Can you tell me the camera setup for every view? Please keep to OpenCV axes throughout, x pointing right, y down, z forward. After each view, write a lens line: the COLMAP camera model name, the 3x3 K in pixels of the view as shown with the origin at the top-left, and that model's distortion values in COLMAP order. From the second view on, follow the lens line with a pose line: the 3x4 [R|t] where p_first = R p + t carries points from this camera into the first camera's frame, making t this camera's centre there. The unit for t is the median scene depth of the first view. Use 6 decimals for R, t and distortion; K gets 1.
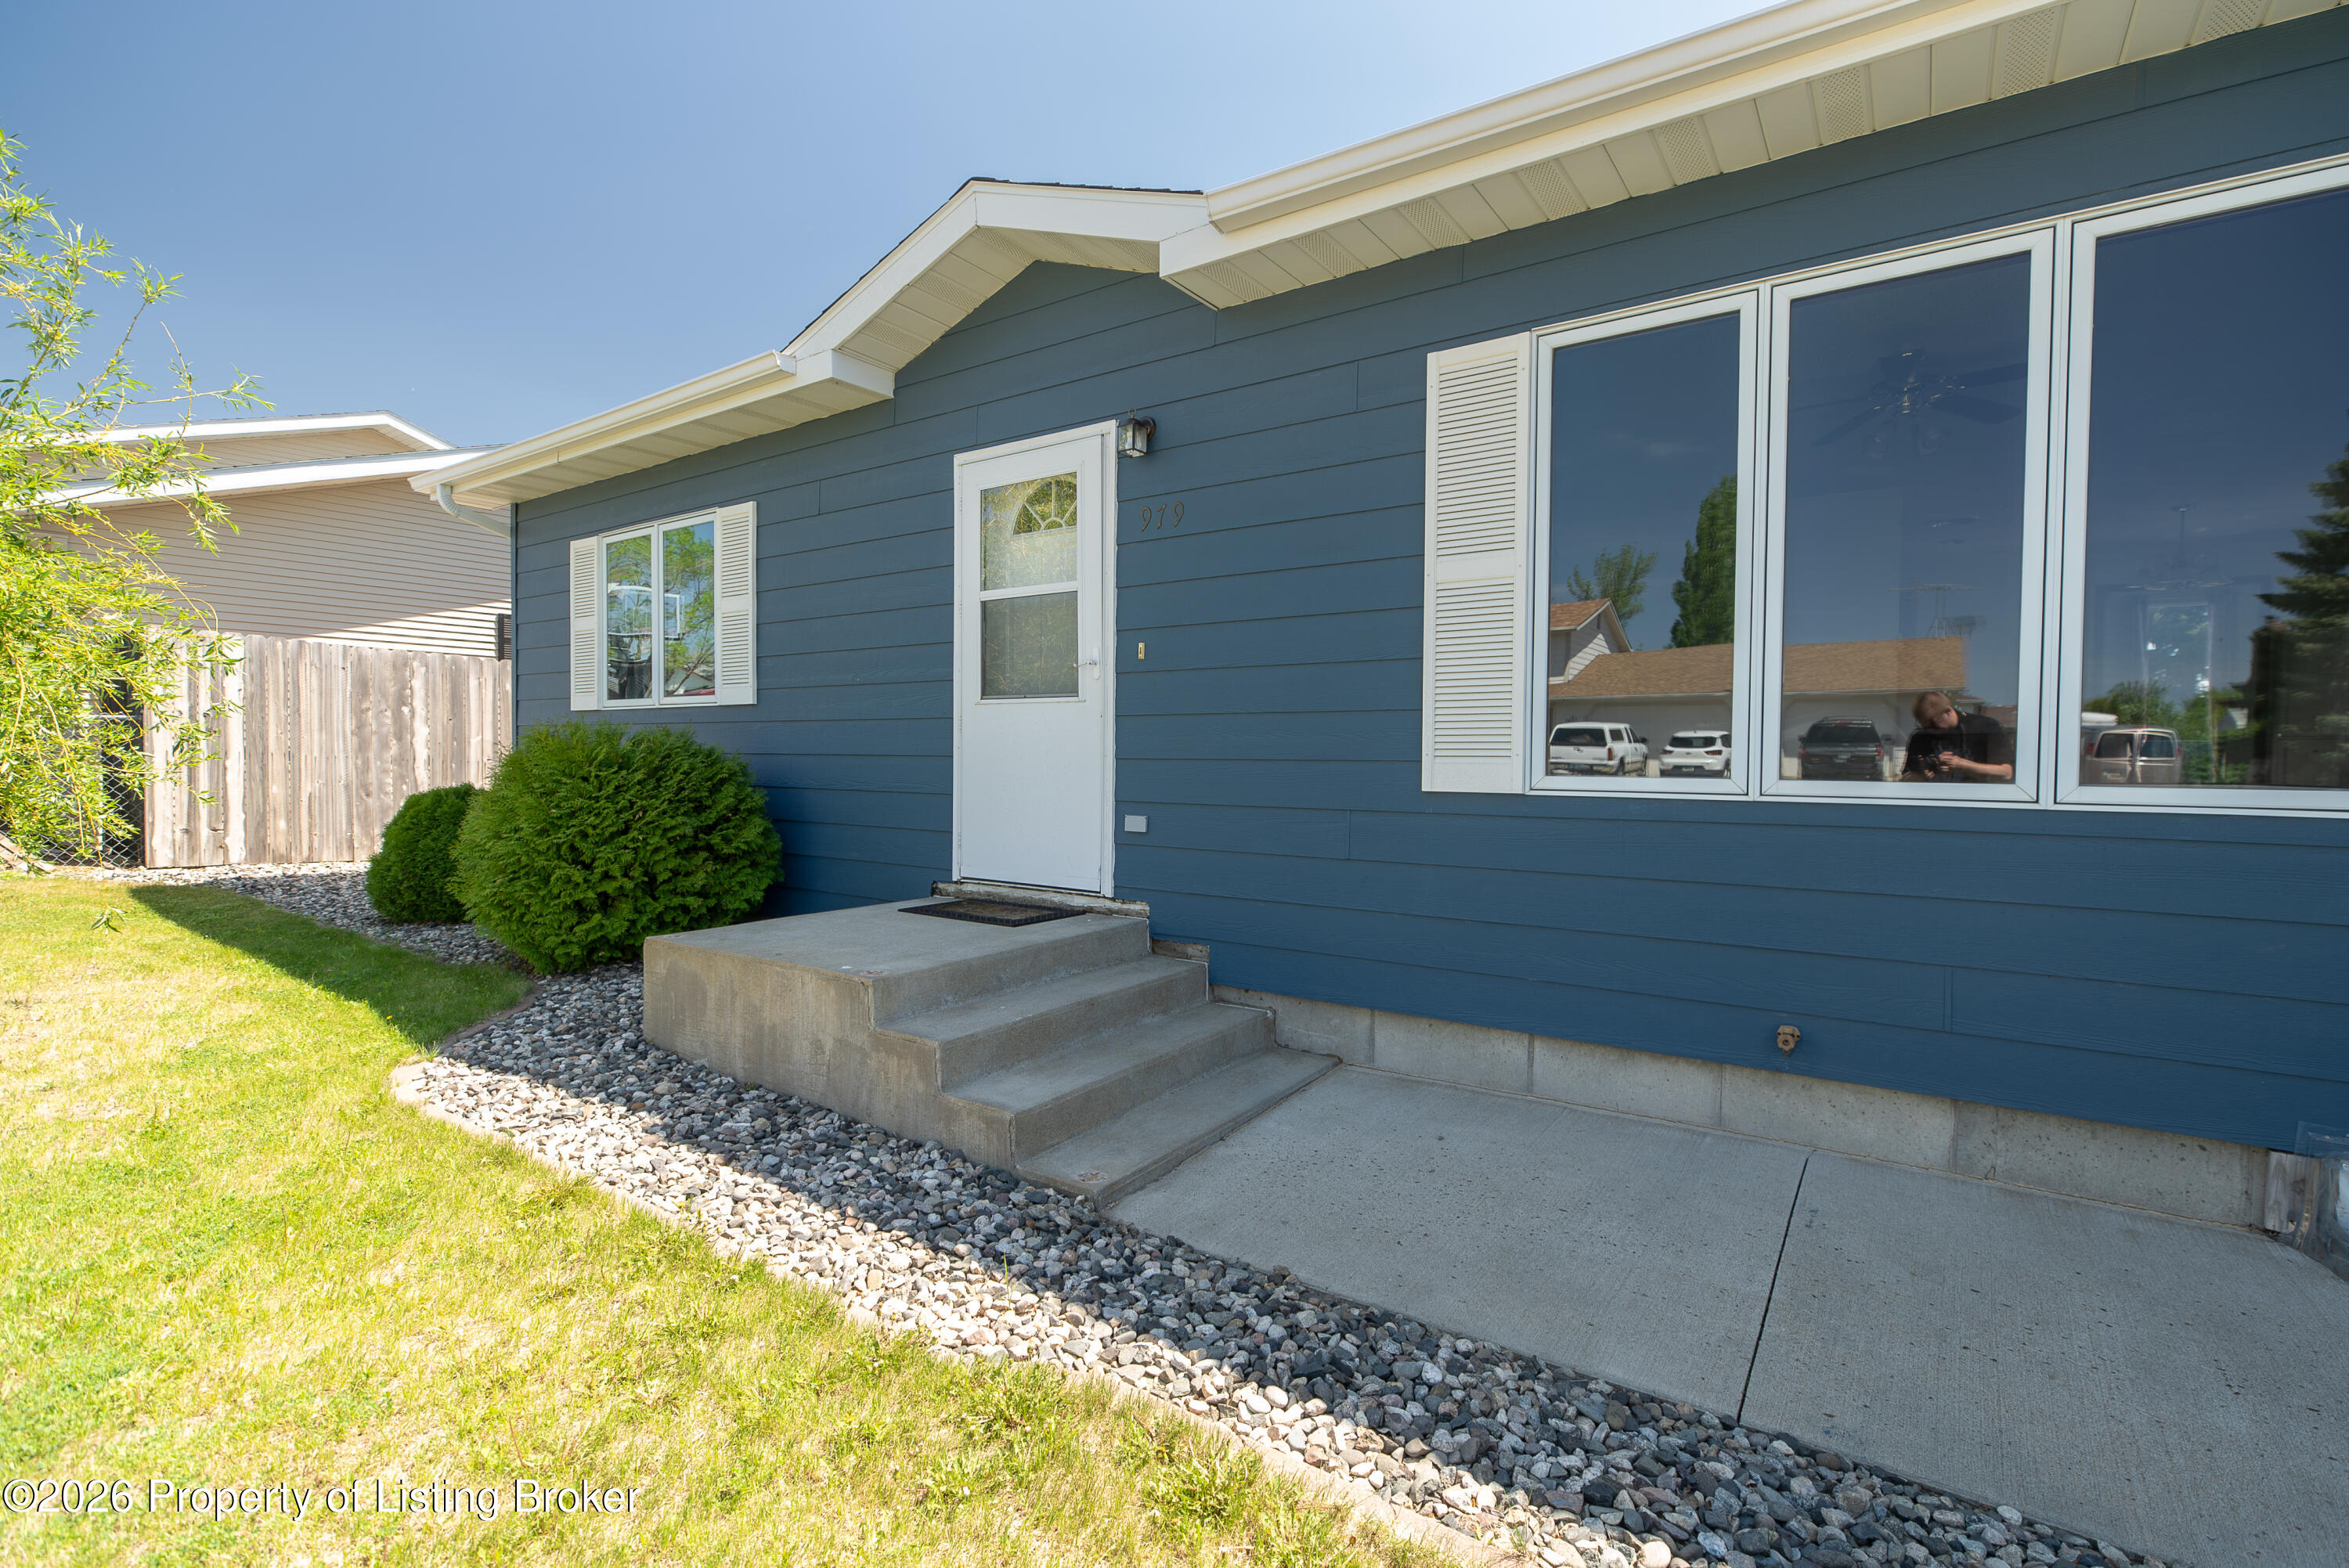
lens RADIAL K [[1062.9, 0, 1171.2], [0, 1062.9, 781.4], [0, 0, 1]] dist [-0.010687, 0.000833]
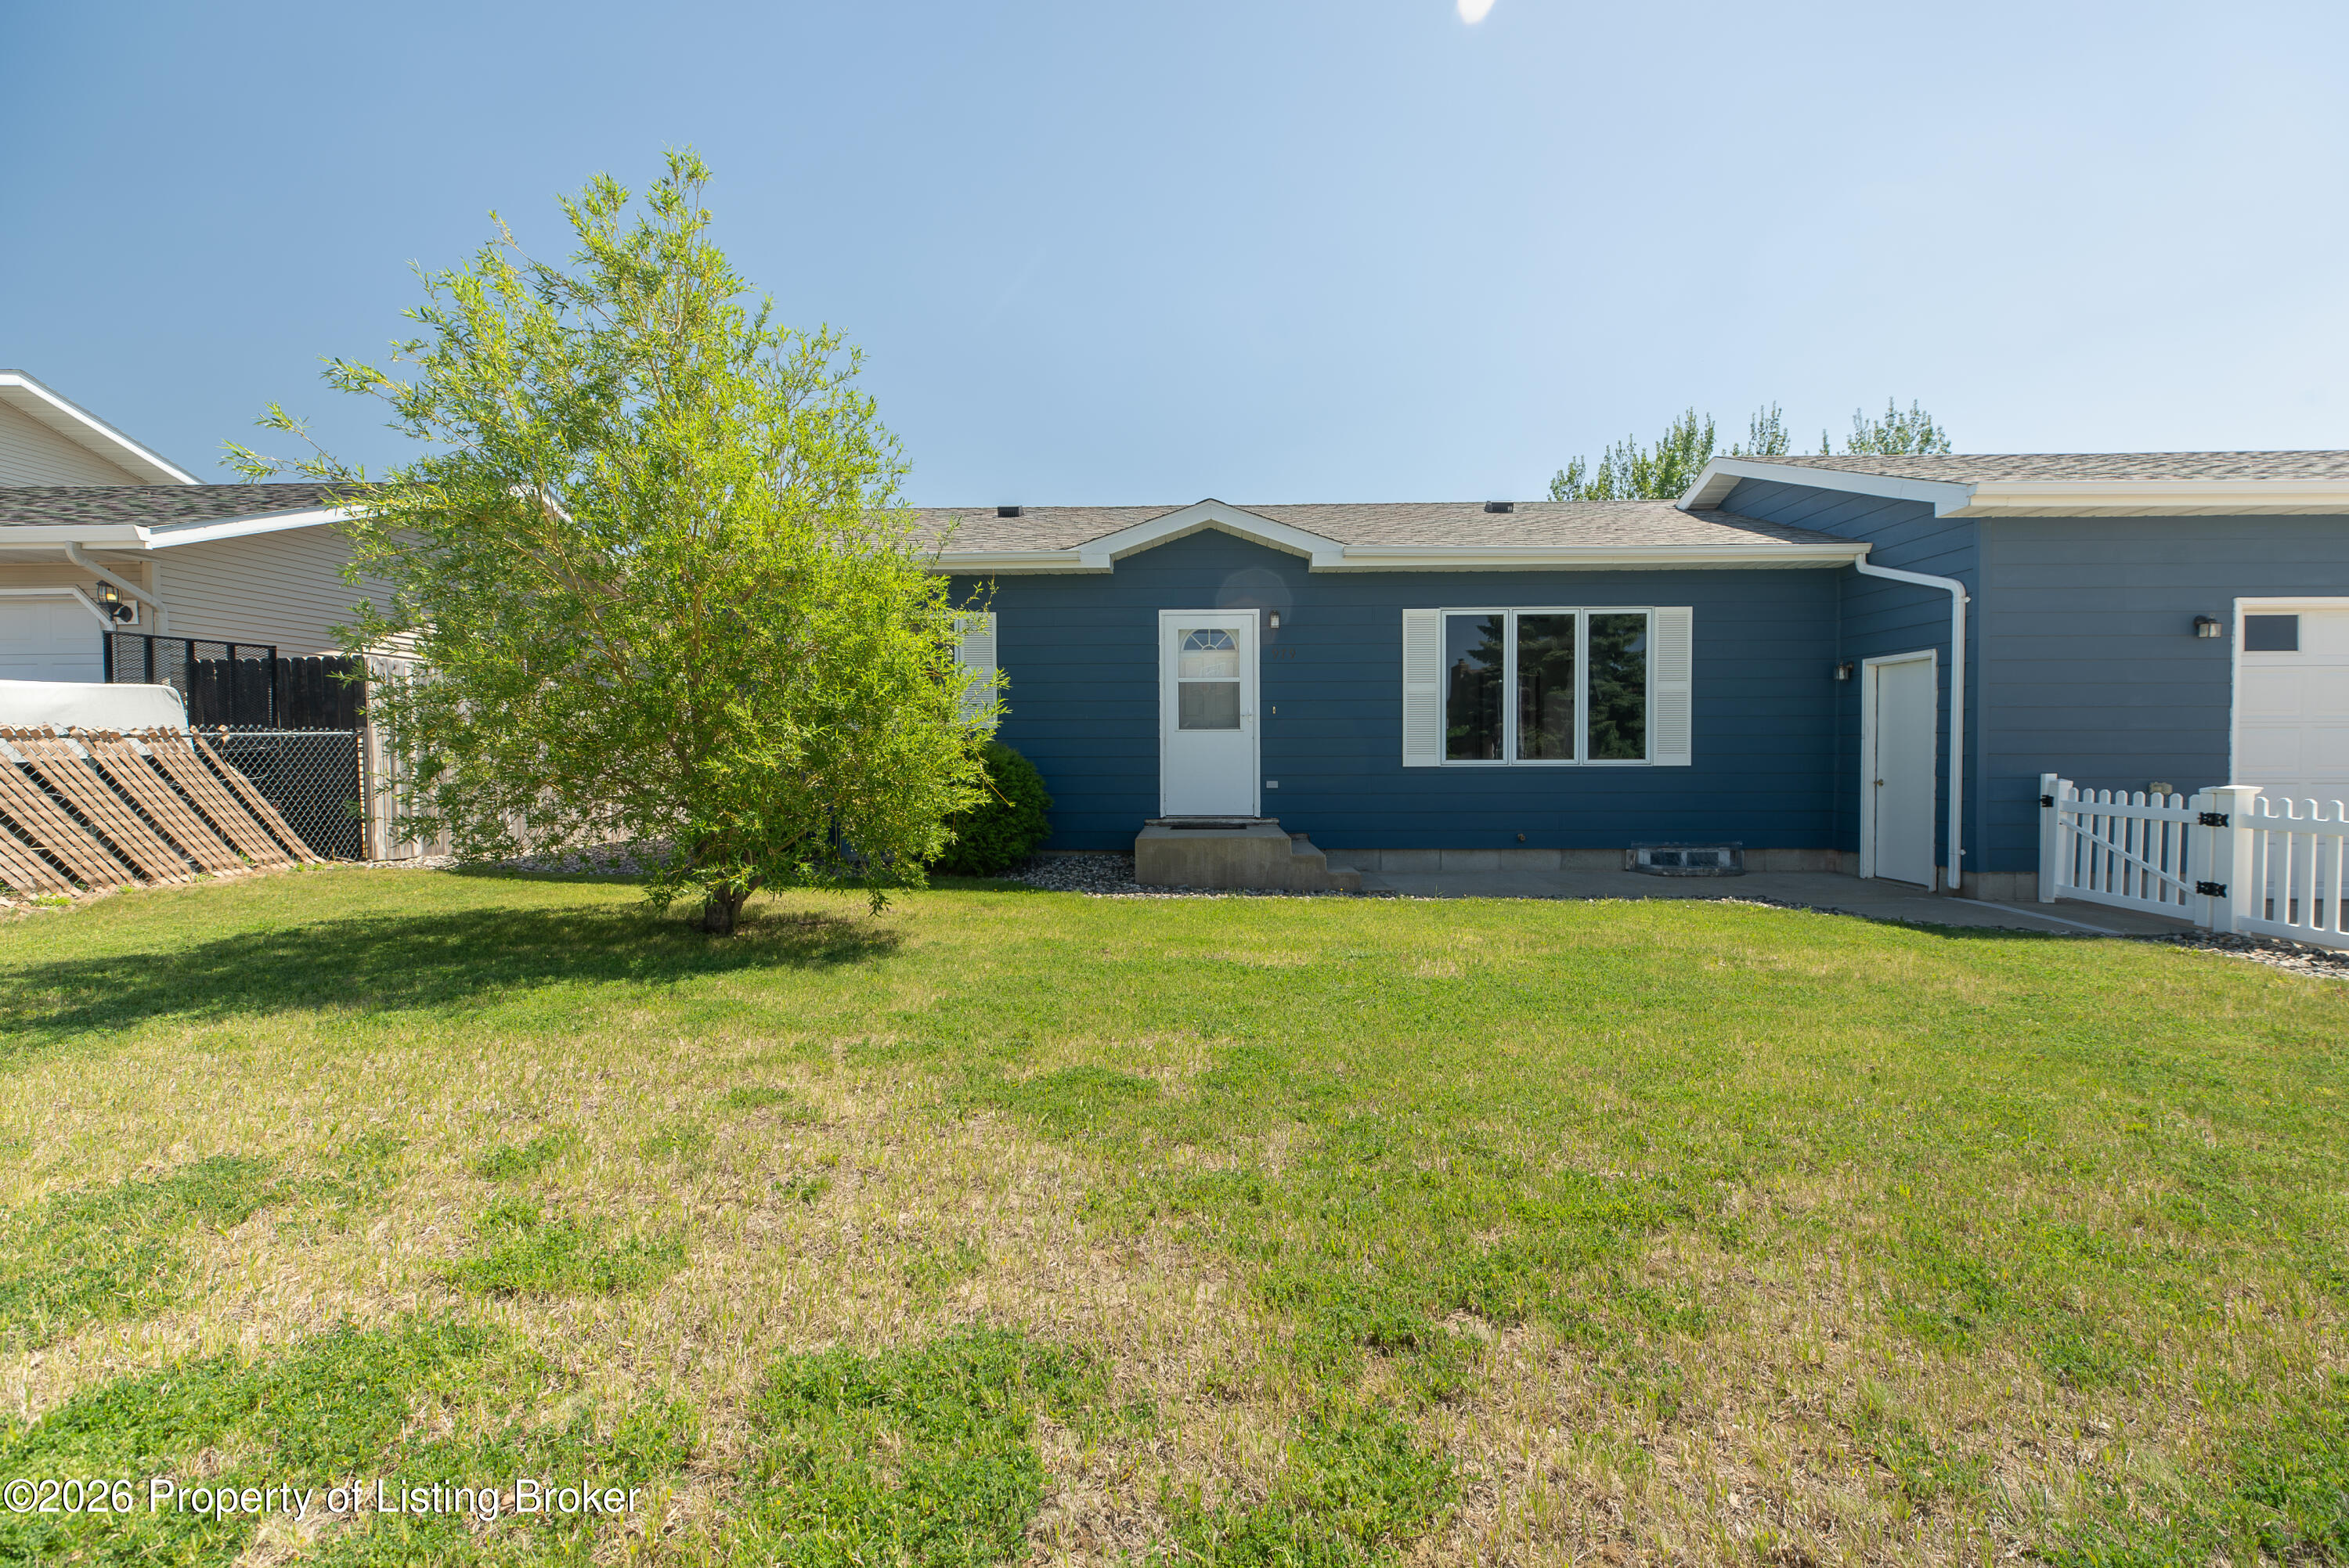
lens RADIAL K [[1062.4, 0, 1174.5], [0, 1062.4, 784.0], [0, 0, 1]] dist [-0.003145, -0.000342]
pose [[0.838540, -0.026085, 0.544215, -1.470853], [0.024356, 0.999649, 0.010385, 0.009474], [-0.544295, 0.004547, 0.838882, -0.828179]]
